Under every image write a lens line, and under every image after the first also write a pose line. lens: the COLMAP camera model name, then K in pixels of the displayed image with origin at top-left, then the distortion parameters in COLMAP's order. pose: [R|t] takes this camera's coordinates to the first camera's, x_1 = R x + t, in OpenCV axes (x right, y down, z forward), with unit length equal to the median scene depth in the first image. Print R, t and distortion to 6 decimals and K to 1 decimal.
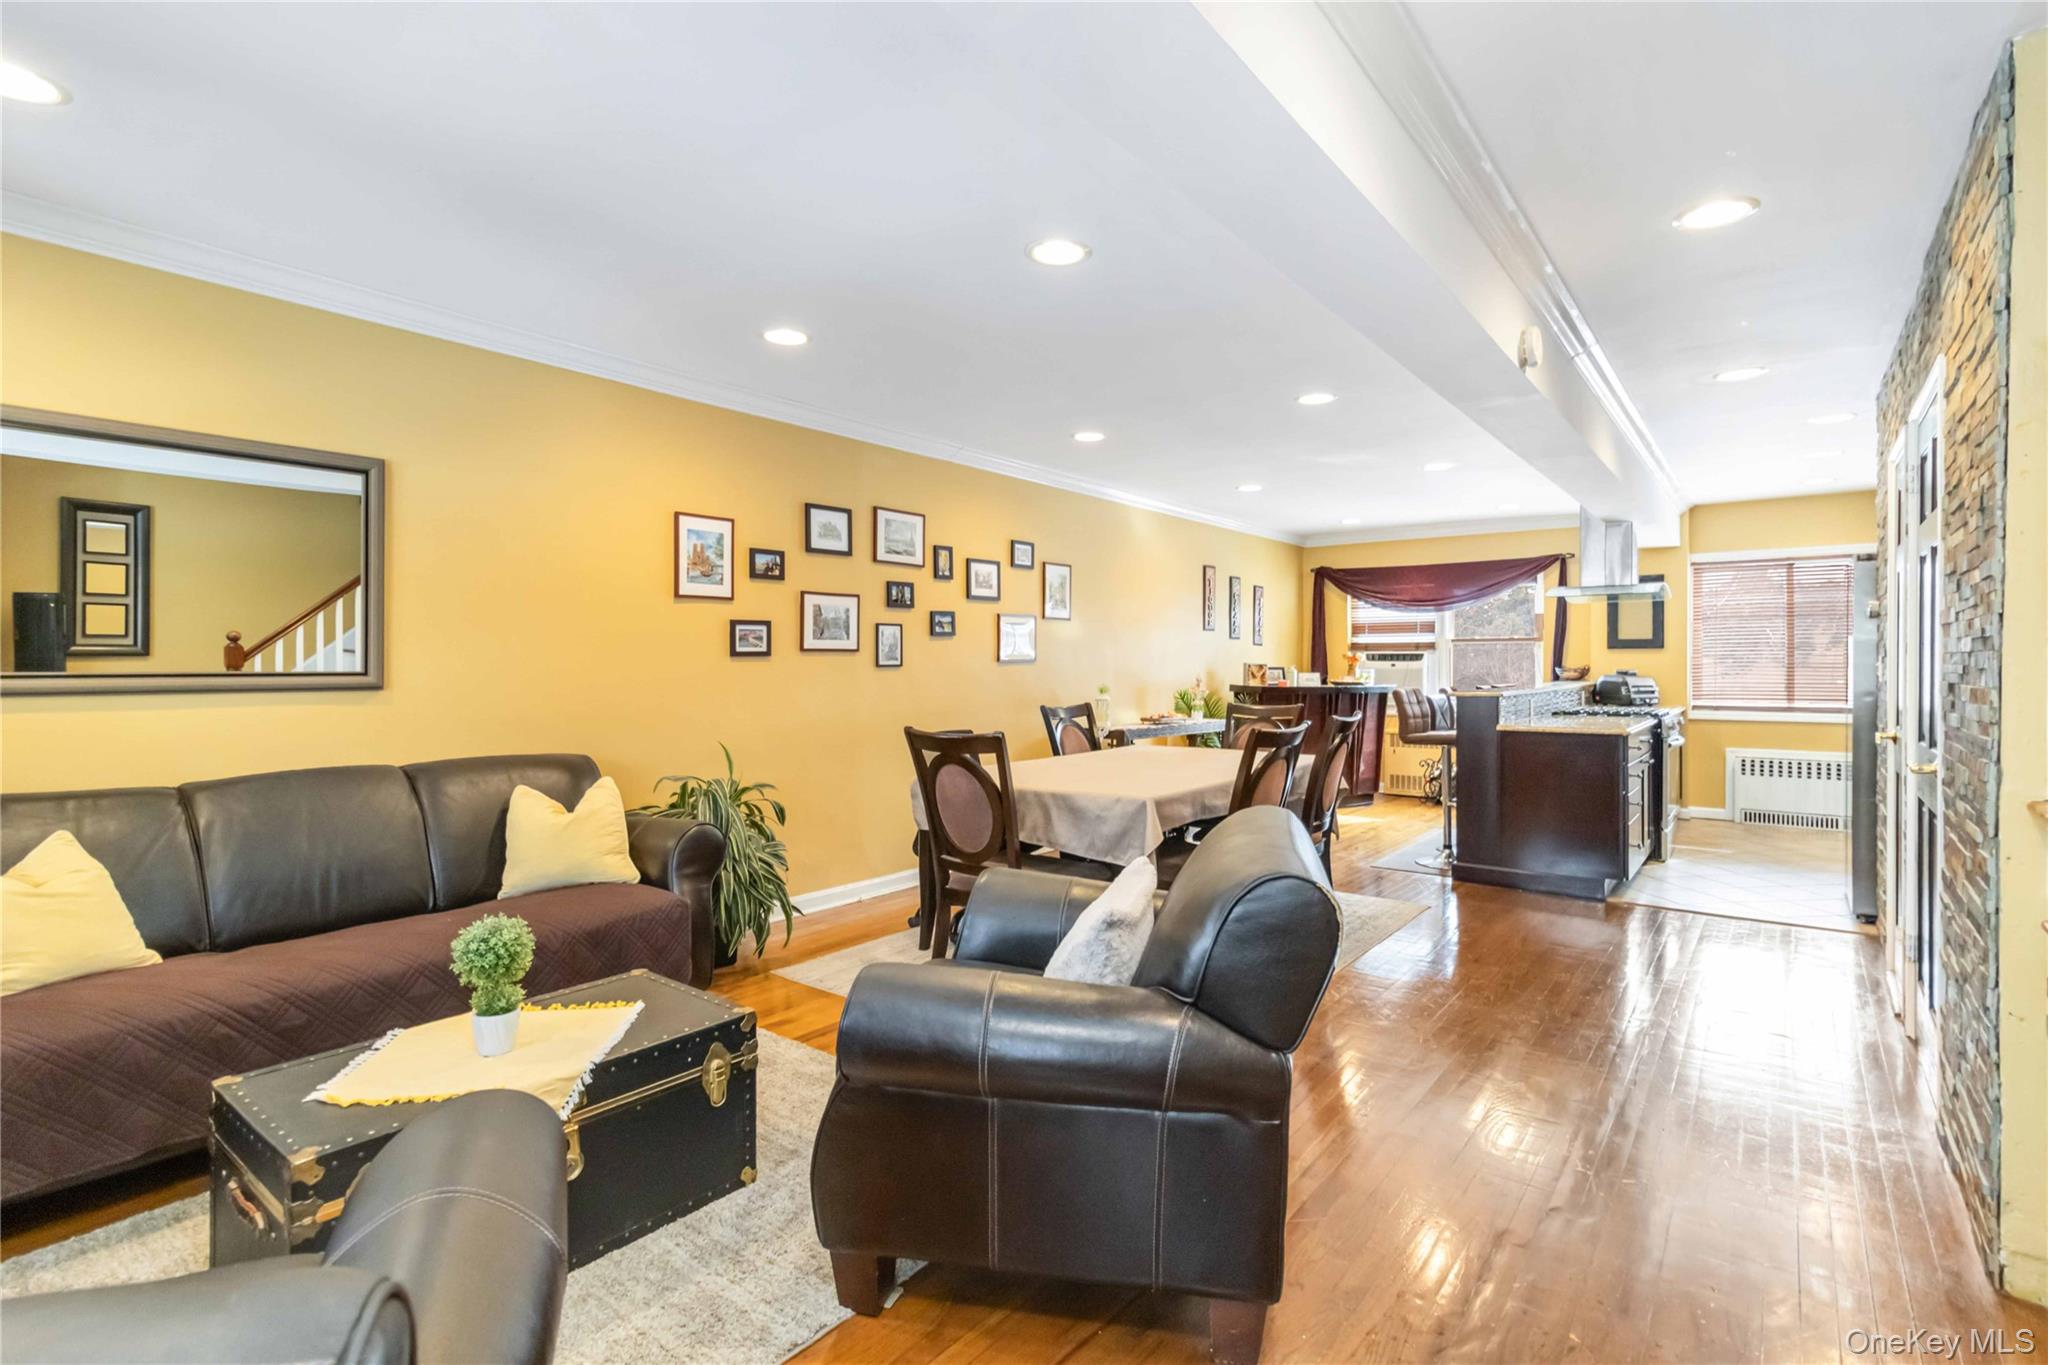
lens RADIAL K [[969.4, 0, 1039.5], [0, 969.4, 669.2], [0, 0, 1]] dist [0.001724, 0.001485]
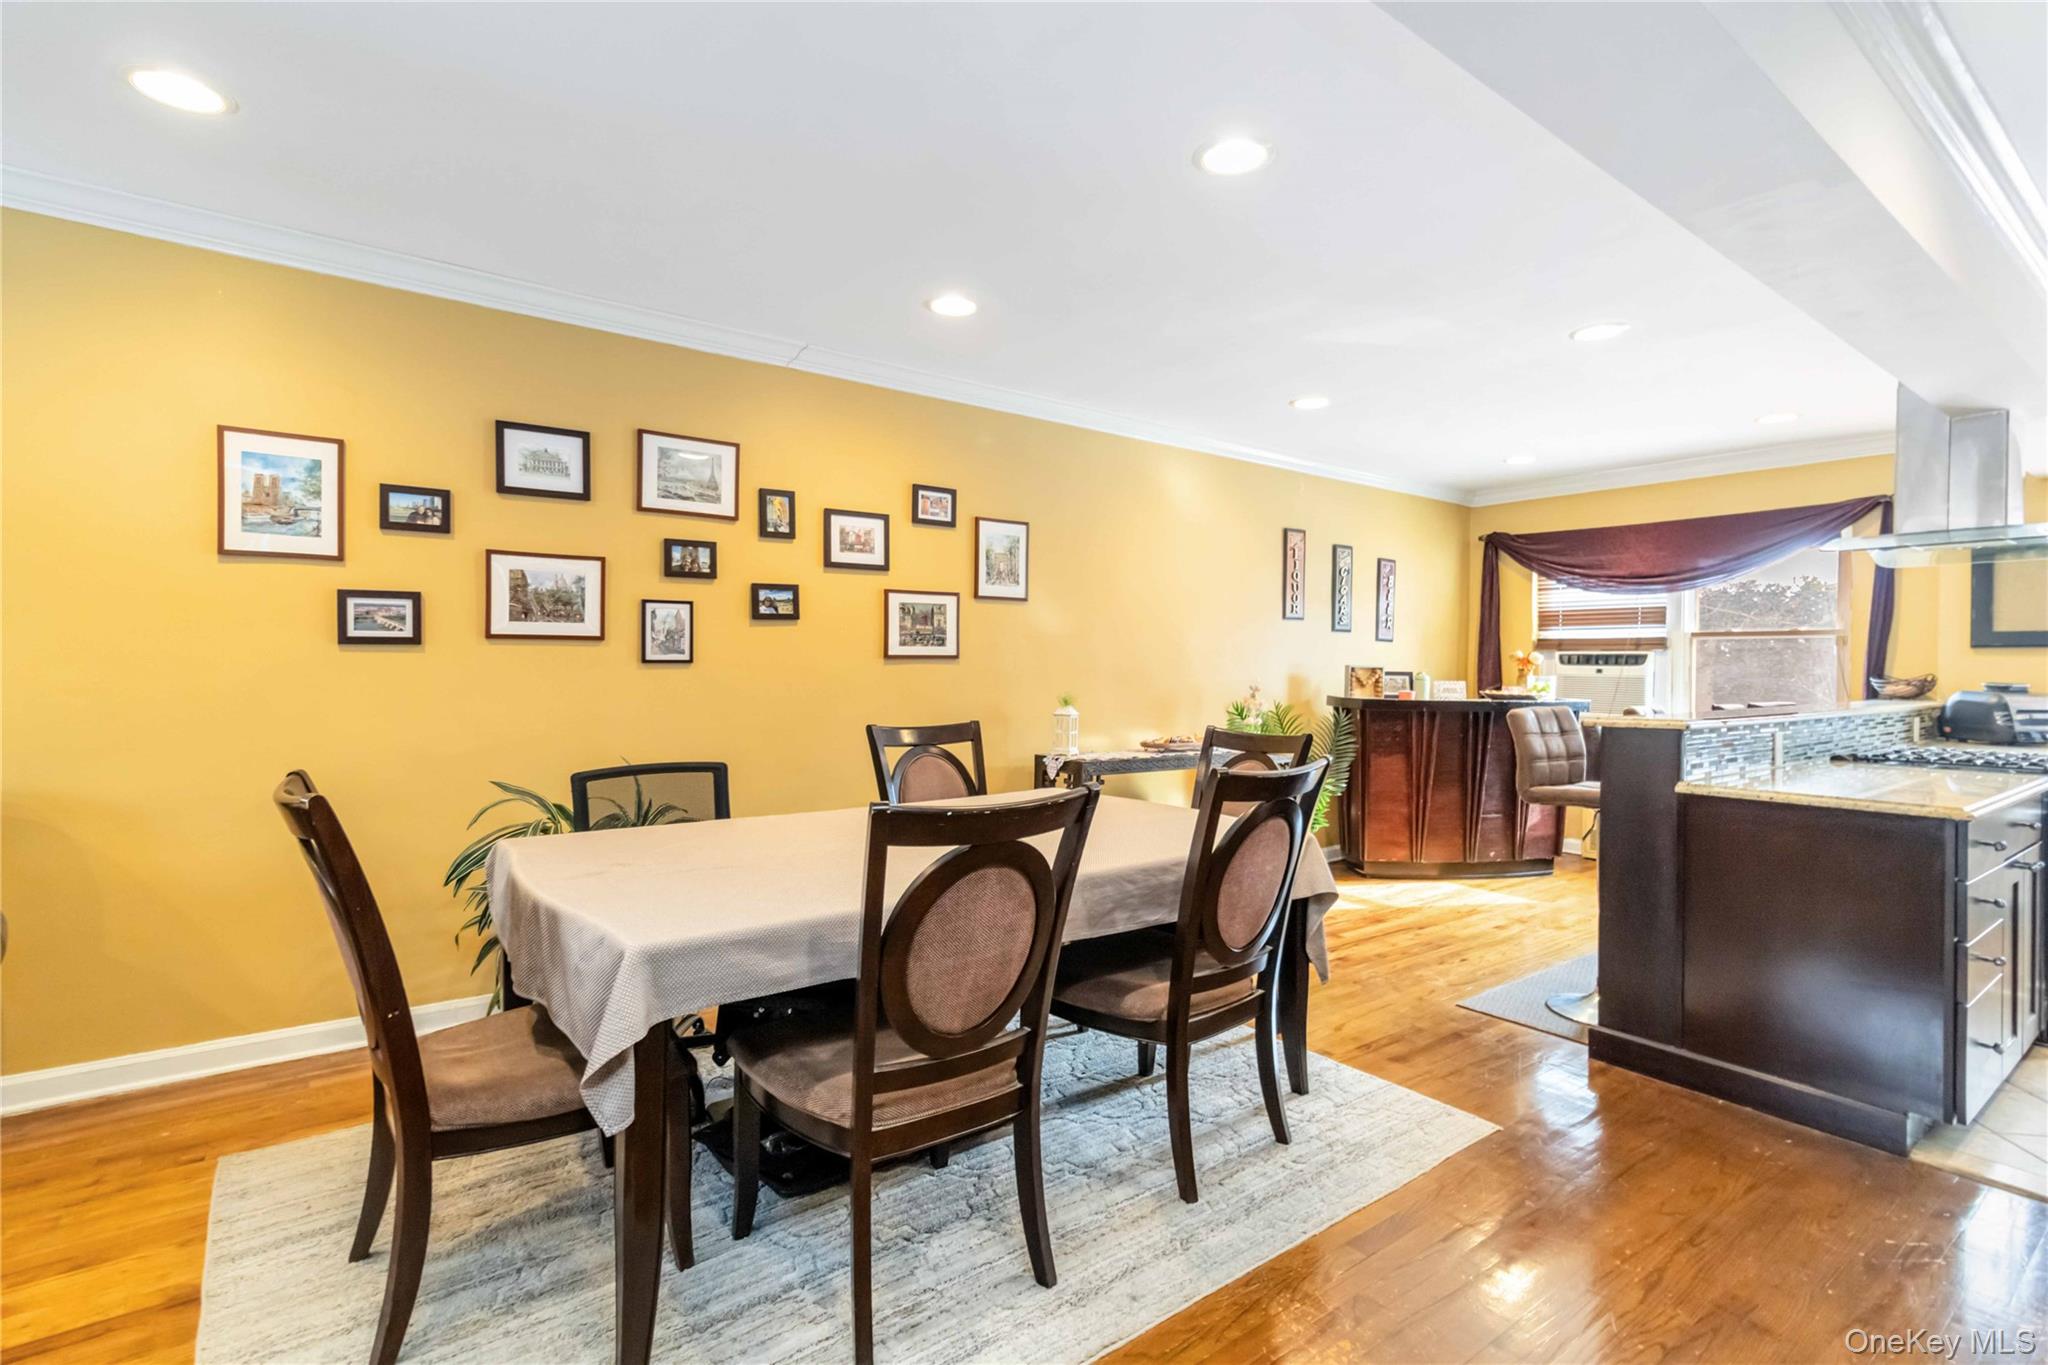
lens RADIAL K [[969.4, 0, 1039.5], [0, 969.4, 669.2], [0, 0, 1]] dist [0.001724, 0.001485]
pose [[0.965378, 0.010851, -0.260629, 0.236398], [-0.011604, 0.999932, -0.001351, -0.000209], [0.260596, 0.004328, 0.965438, 0.341167]]
